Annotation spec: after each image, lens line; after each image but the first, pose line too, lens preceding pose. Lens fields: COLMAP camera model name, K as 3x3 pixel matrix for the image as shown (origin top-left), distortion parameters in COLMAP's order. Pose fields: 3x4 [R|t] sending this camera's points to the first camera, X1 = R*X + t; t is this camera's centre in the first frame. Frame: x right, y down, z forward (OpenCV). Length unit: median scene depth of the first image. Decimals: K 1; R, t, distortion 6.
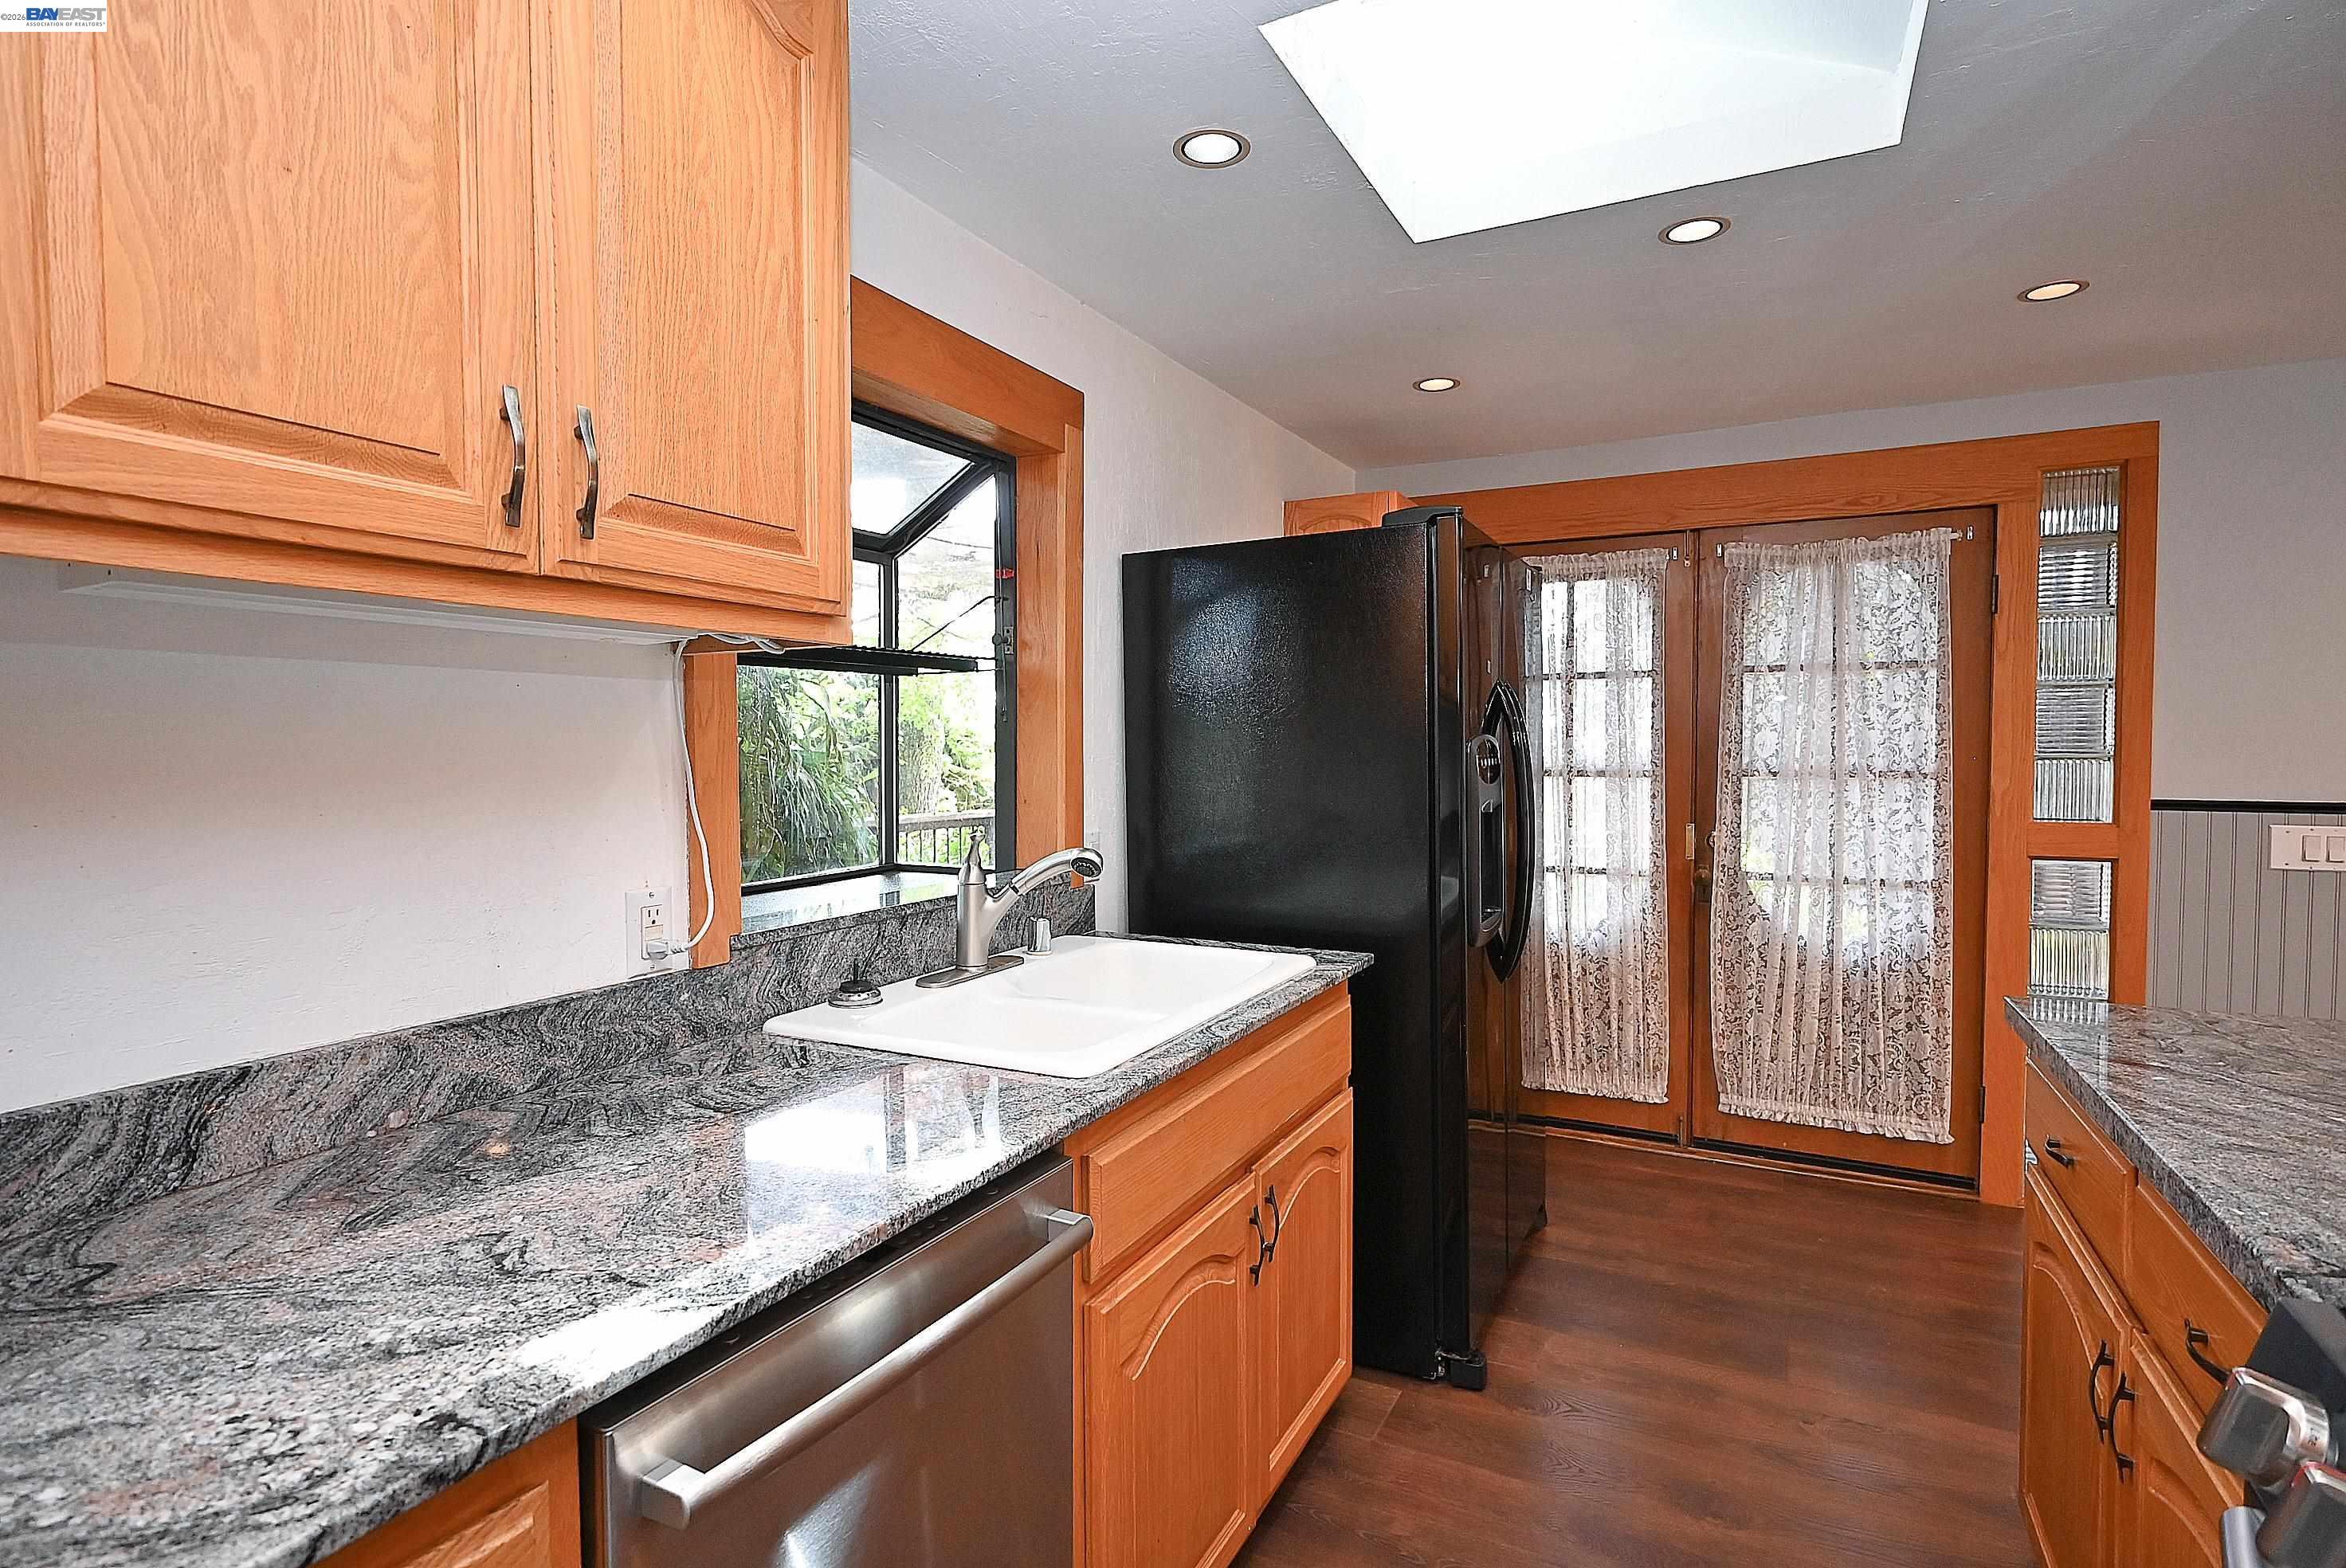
lens RADIAL K [[1160.5, 0, 1173.0], [0, 1160.5, 784.0], [0, 0, 1]] dist [-0.000942, 0.000877]
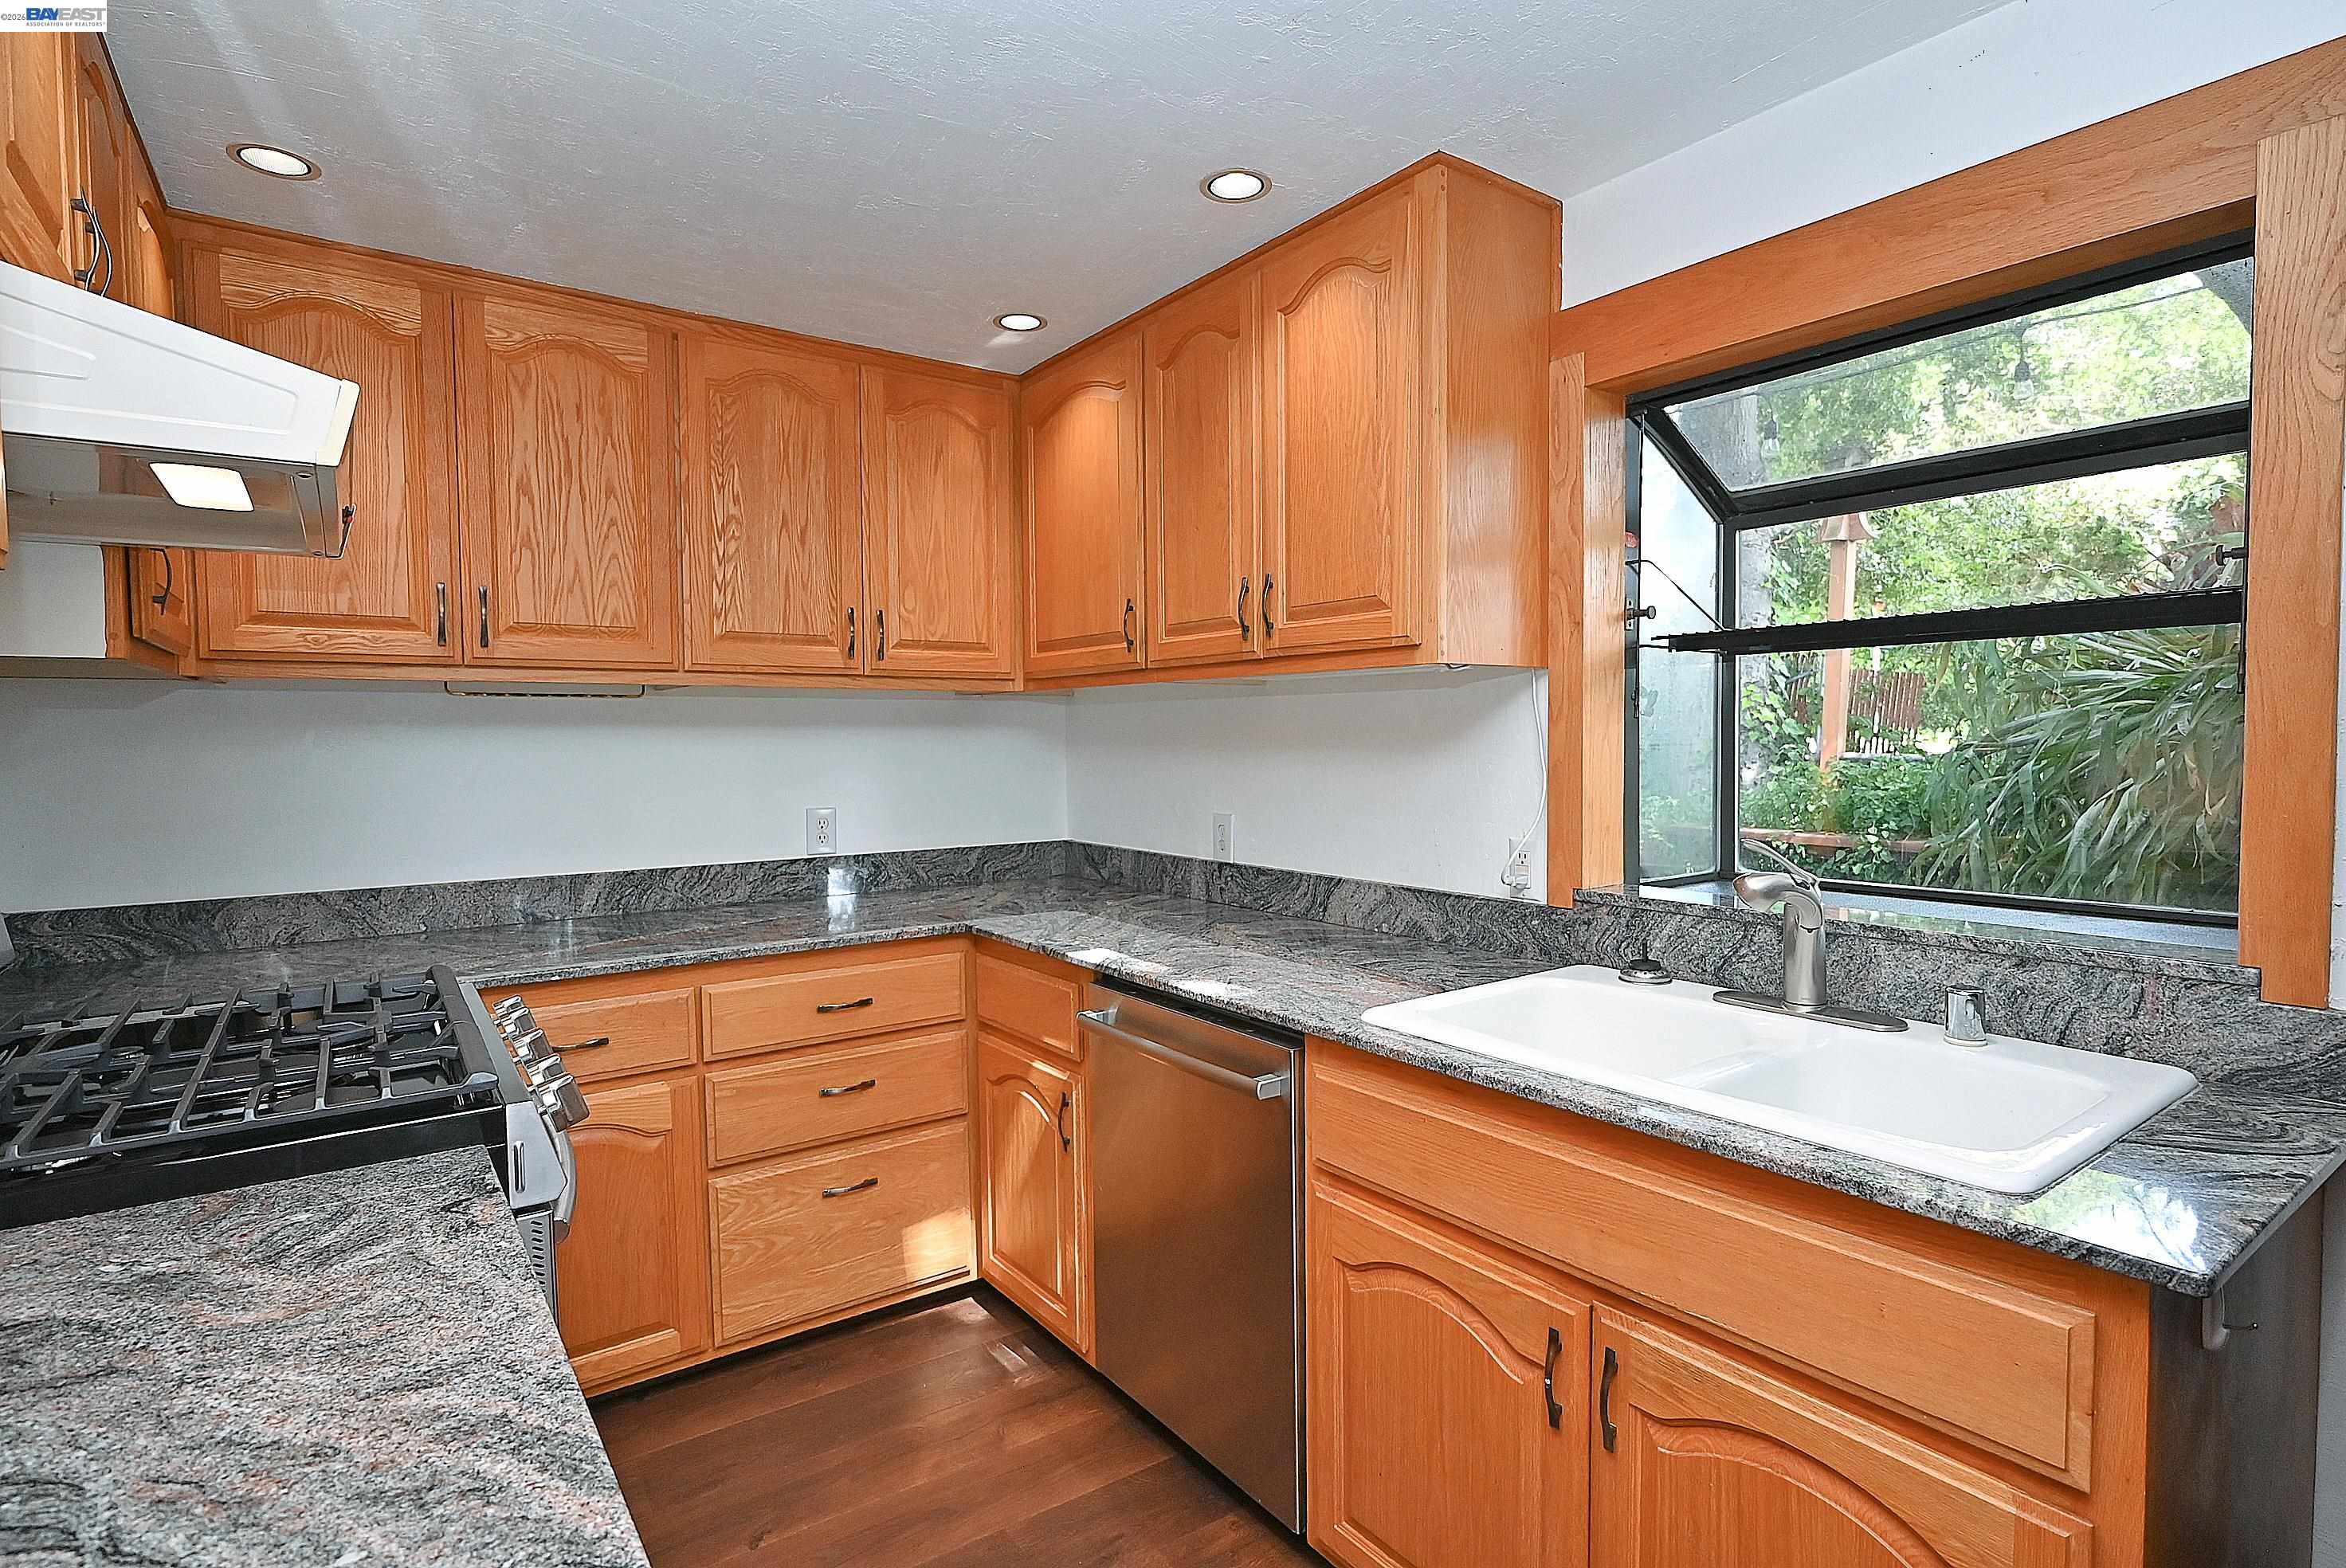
lens RADIAL K [[1171.8, 0, 1173.0], [0, 1171.8, 784.0], [0, 0, 1]] dist [-0.002113, 0.000617]
pose [[-0.458298, 0.048192, -0.887491, 1.164942], [-0.018159, 0.997813, 0.063560, -0.067162], [0.888613, 0.045245, -0.456420, 1.485347]]
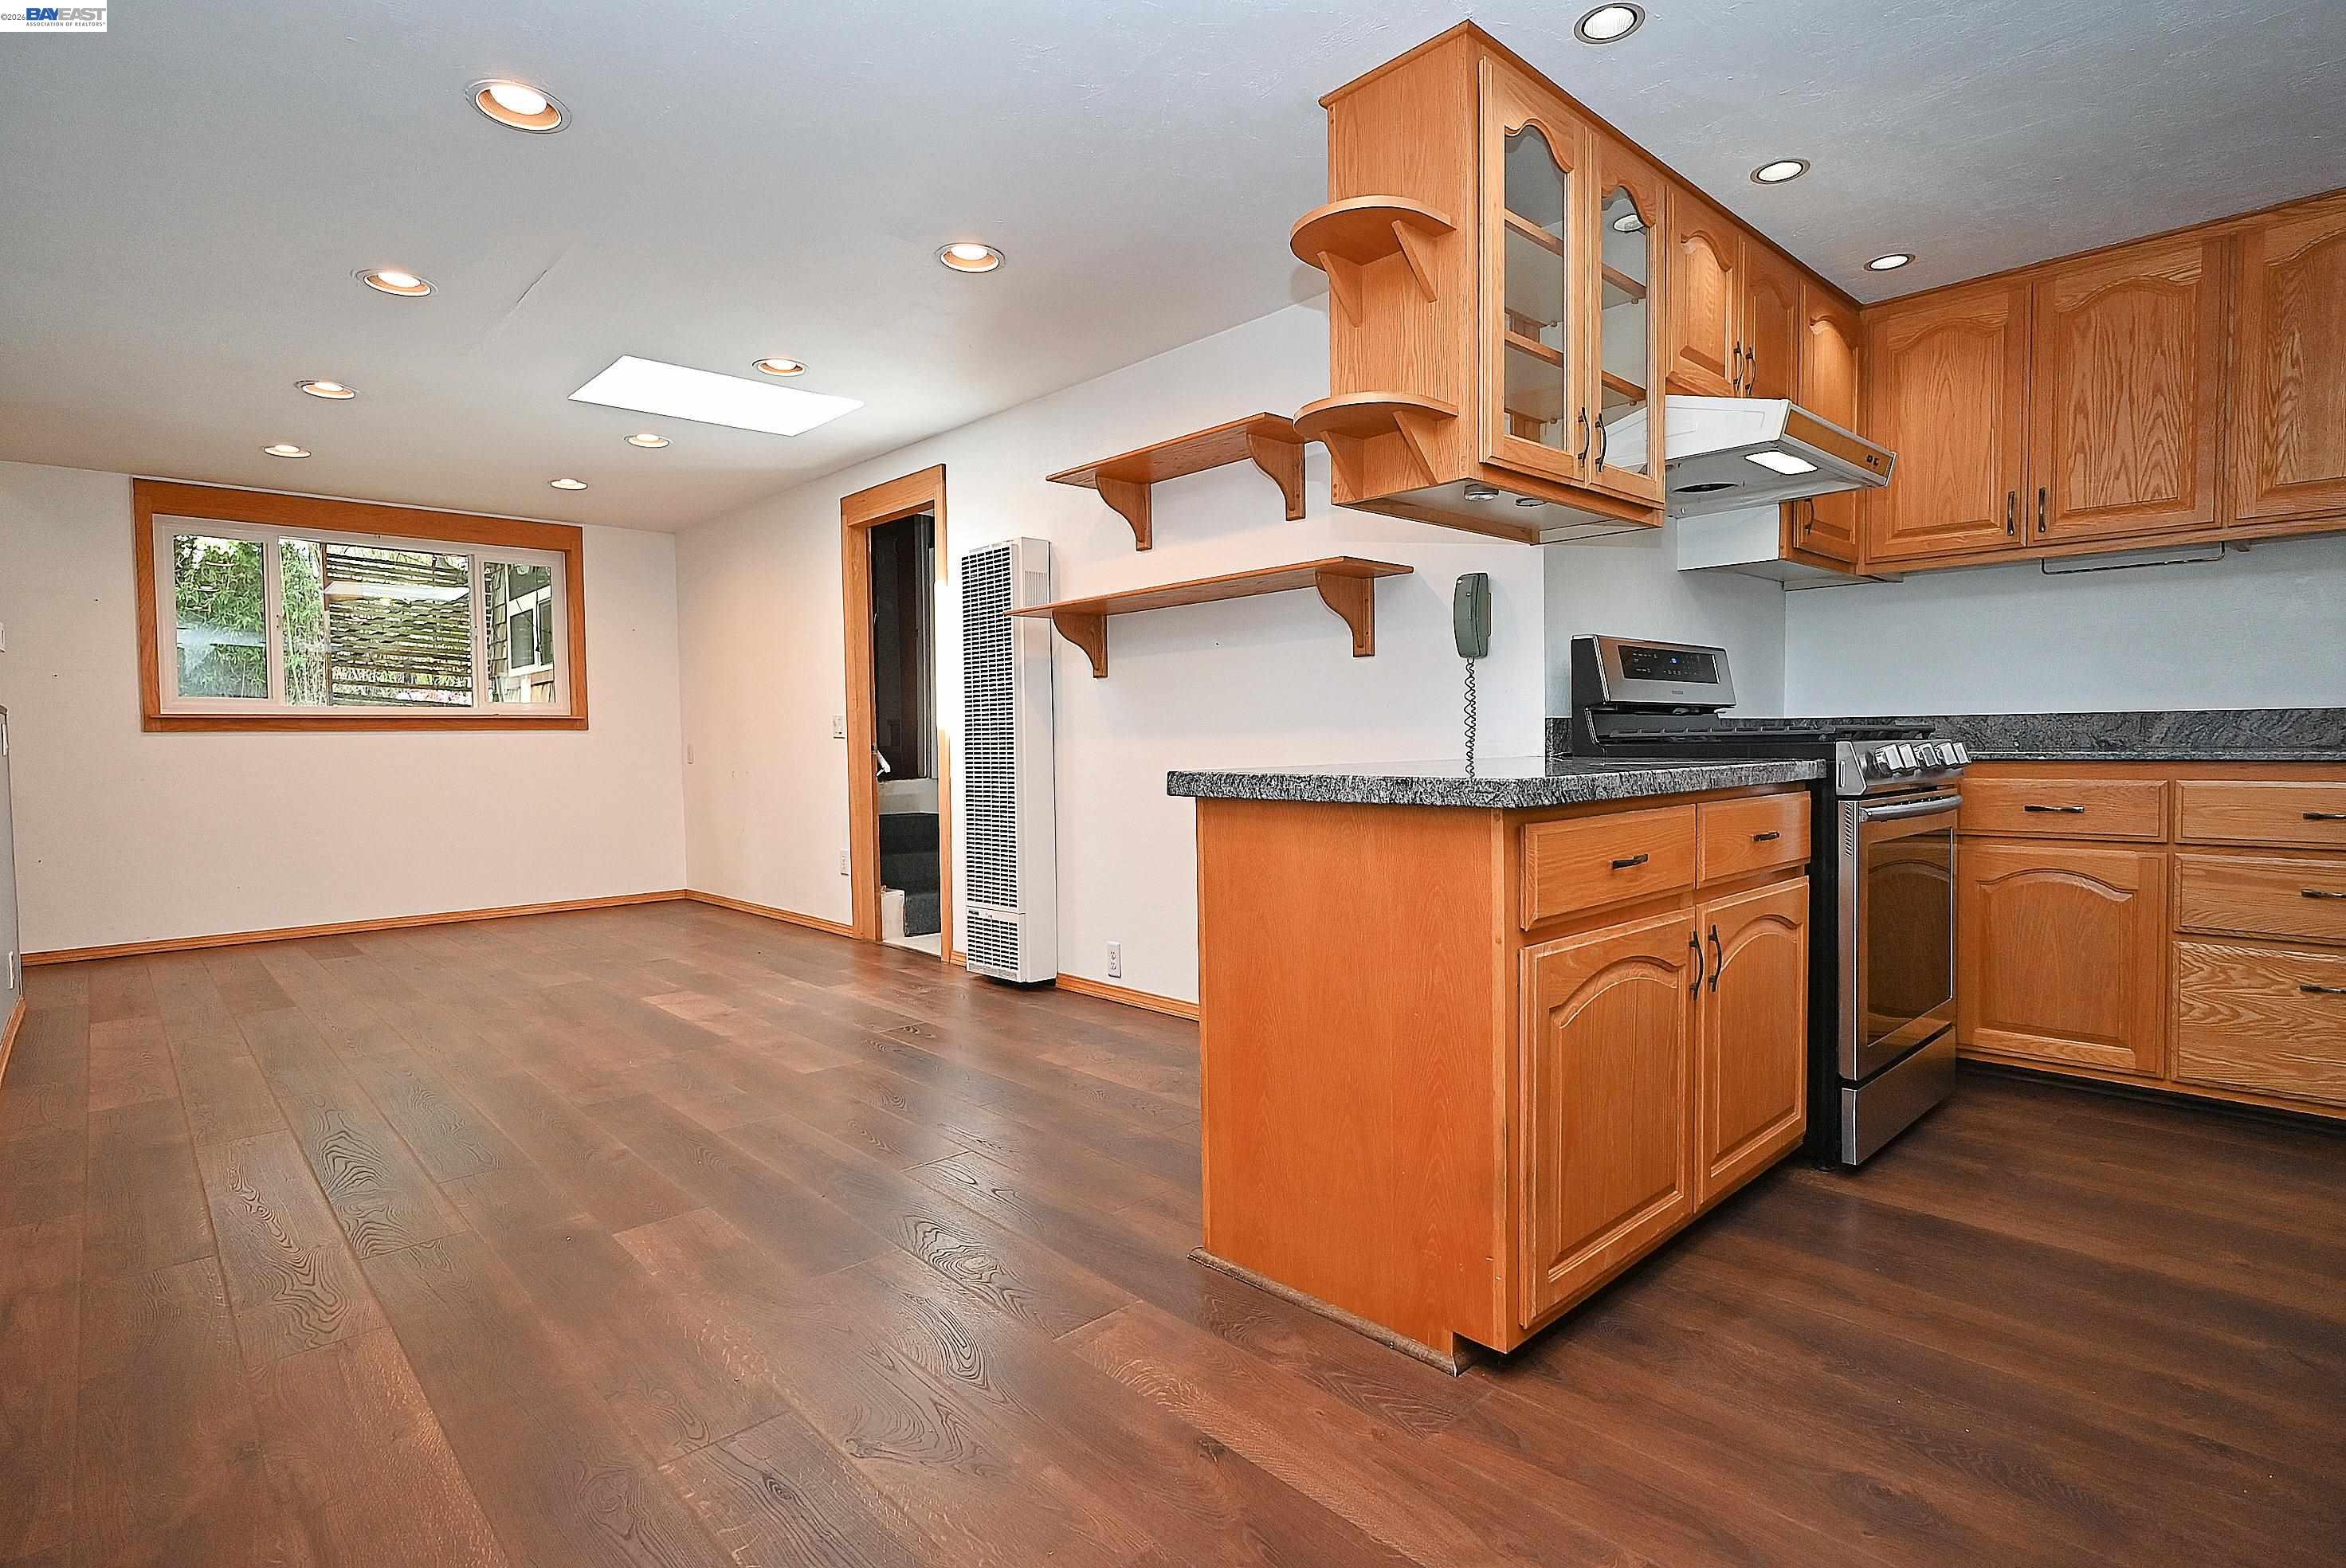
lens RADIAL K [[1157.2, 0, 1166.8], [0, 1157.2, 788.2], [0, 0, 1]] dist [-0.002463, -0.000337]
pose [[-0.939928, -0.000256, 0.341373, 0.961920], [0.025540, 0.997145, 0.071067, 0.177579], [-0.340416, 0.075516, -0.937237, 2.699973]]
